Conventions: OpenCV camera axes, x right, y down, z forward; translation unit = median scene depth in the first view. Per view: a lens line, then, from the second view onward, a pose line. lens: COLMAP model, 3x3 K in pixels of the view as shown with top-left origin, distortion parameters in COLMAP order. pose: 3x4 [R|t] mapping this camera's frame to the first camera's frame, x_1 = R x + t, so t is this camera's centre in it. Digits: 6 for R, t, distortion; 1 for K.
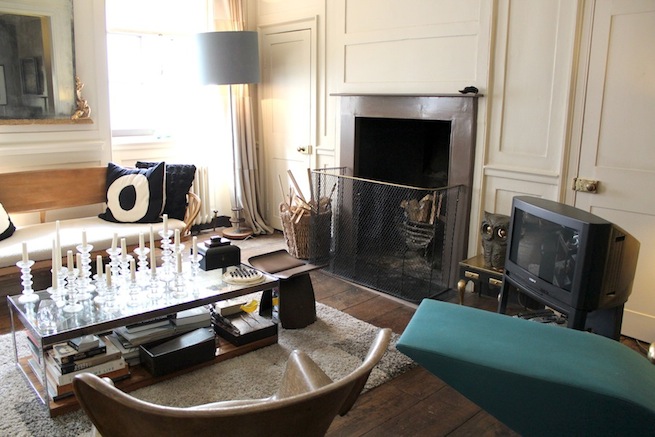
lens RADIAL K [[538.9, 0, 327.5], [0, 538.9, 218.5], [0, 0, 1]] dist [-0.173327, 0.159043]
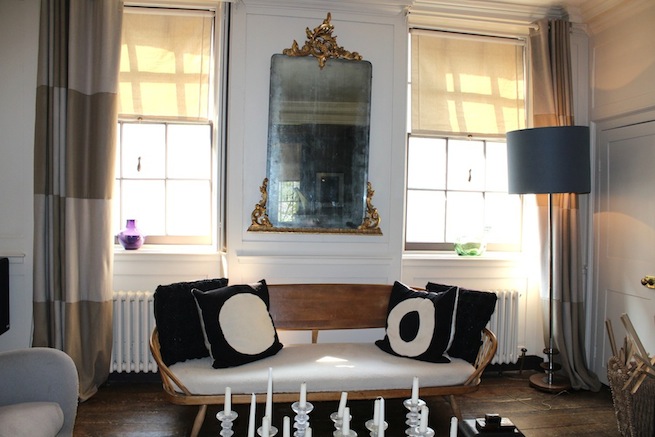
lens RADIAL K [[546.1, 0, 327.9], [0, 546.1, 228.7], [0, 0, 1]] dist [-0.151657, 0.142254]
pose [[0.822380, 0.025564, -0.568364, -0.003339], [-0.127305, 0.981928, -0.140036, -0.052549], [0.554513, 0.187519, 0.810773, 0.202276]]
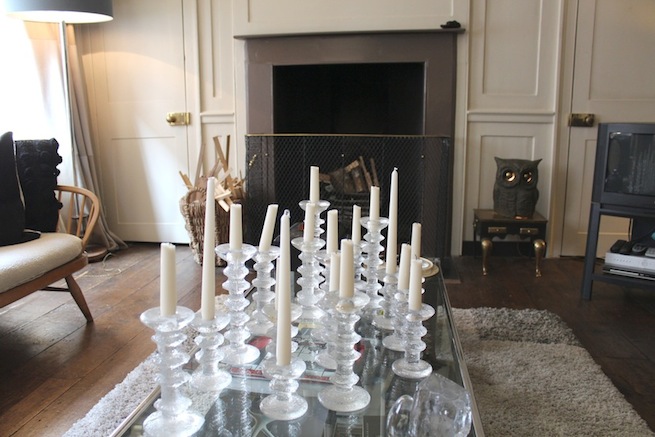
lens RADIAL K [[538.9, 0, 327.5], [0, 538.9, 218.5], [0, 0, 1]] dist [-0.173327, 0.159043]
pose [[0.774257, -0.136257, 0.618030, -0.390145], [0.154806, 0.987658, 0.023811, 0.018541], [-0.613646, 0.077238, 0.785794, 0.381981]]
